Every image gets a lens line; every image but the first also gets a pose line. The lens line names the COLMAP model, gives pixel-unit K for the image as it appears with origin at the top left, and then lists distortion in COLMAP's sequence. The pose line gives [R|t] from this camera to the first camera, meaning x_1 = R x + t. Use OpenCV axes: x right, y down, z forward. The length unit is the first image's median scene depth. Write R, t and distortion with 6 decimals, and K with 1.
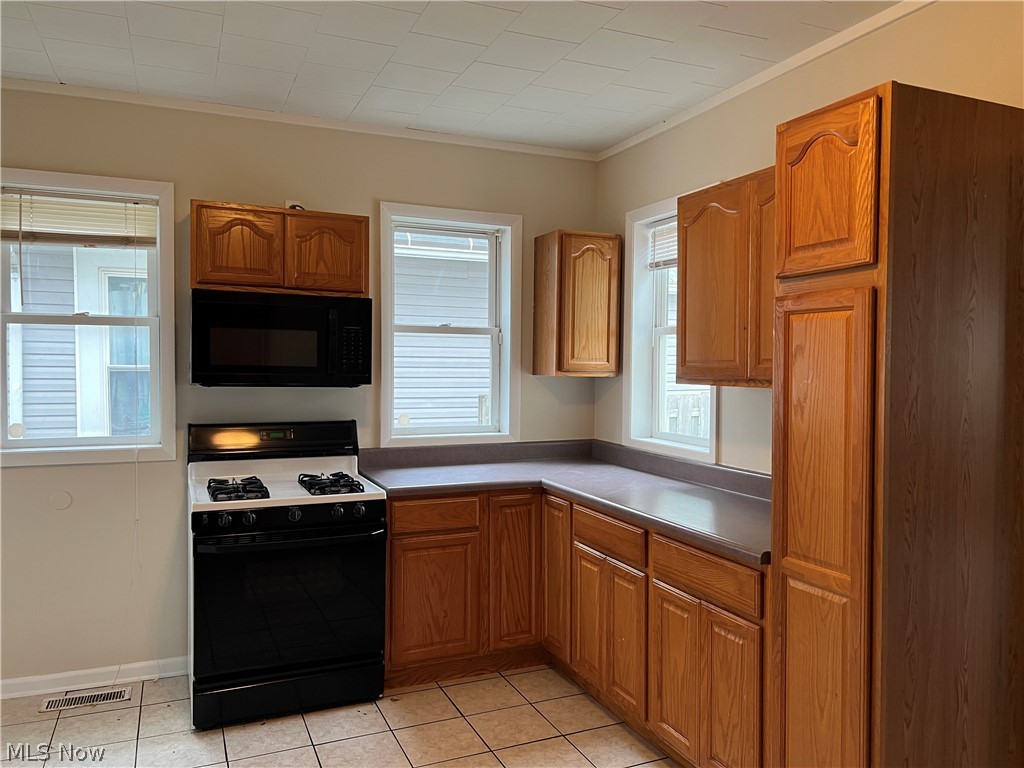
lens RADIAL K [[767.5, 0, 507.5], [0, 767.5, 391.7], [0, 0, 1]] dist [0.053213, -0.070246]
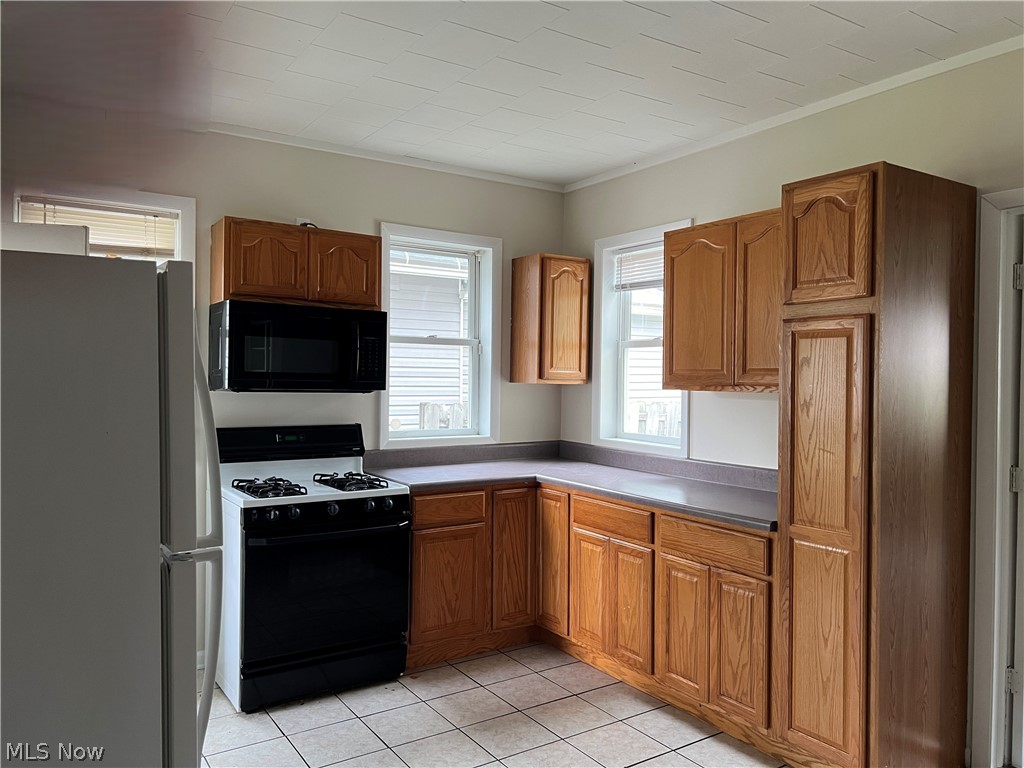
lens RADIAL K [[767.5, 0, 507.5], [0, 767.5, 391.7], [0, 0, 1]] dist [0.053213, -0.070246]
pose [[0.984471, 0.000554, 0.175549, -0.204524], [0.001925, 0.999901, -0.013953, 0.008297], [-0.175539, 0.014074, 0.984372, -0.107951]]
